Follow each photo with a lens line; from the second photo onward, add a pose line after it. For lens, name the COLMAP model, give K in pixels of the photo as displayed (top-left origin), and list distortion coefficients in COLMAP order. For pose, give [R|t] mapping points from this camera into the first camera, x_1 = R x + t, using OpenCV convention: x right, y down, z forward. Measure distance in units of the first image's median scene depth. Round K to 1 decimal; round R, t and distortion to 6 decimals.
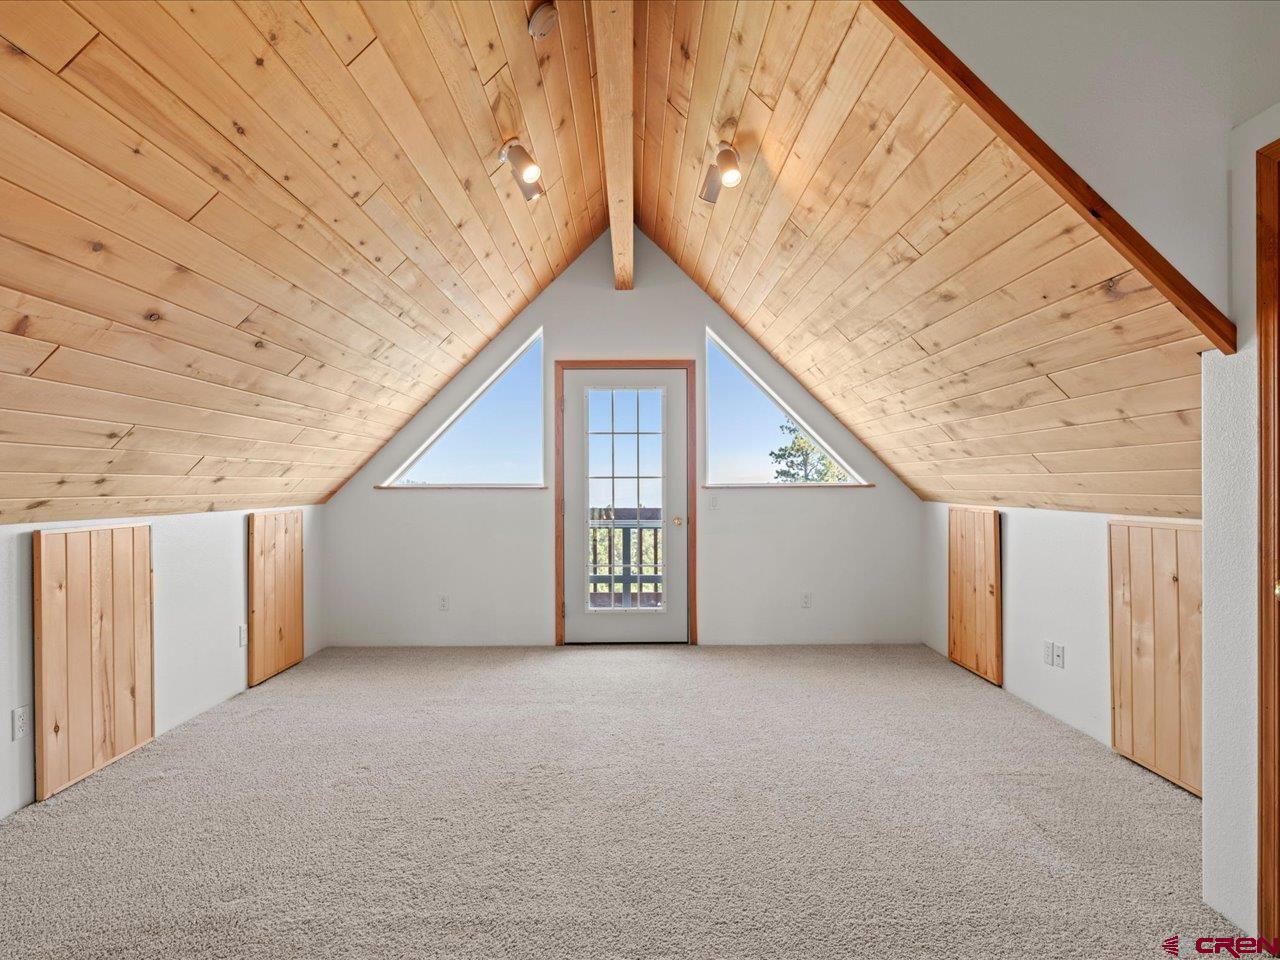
lens RADIAL K [[535.4, 0, 640.0], [0, 535.4, 480.0], [0, 0, 1]] dist [-0.023422, 0.007790]
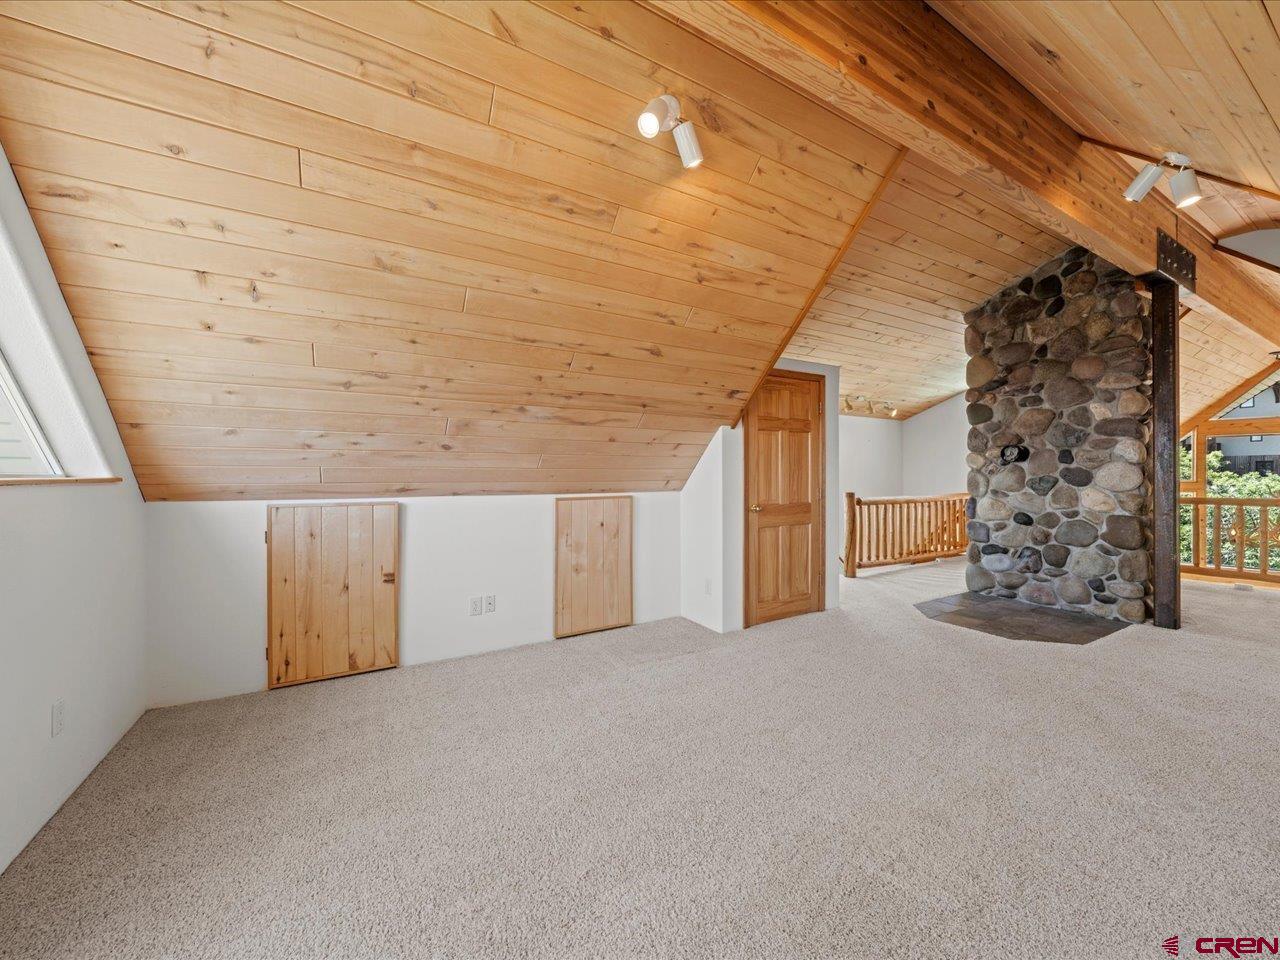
lens RADIAL K [[535.4, 0, 640.0], [0, 535.4, 480.0], [0, 0, 1]] dist [-0.023422, 0.007790]
pose [[-0.409903, 0.001592, 0.912128, -0.466253], [-0.000110, 0.999998, -0.001795, 0.015595], [-0.912129, -0.000837, -0.409903, 0.931595]]
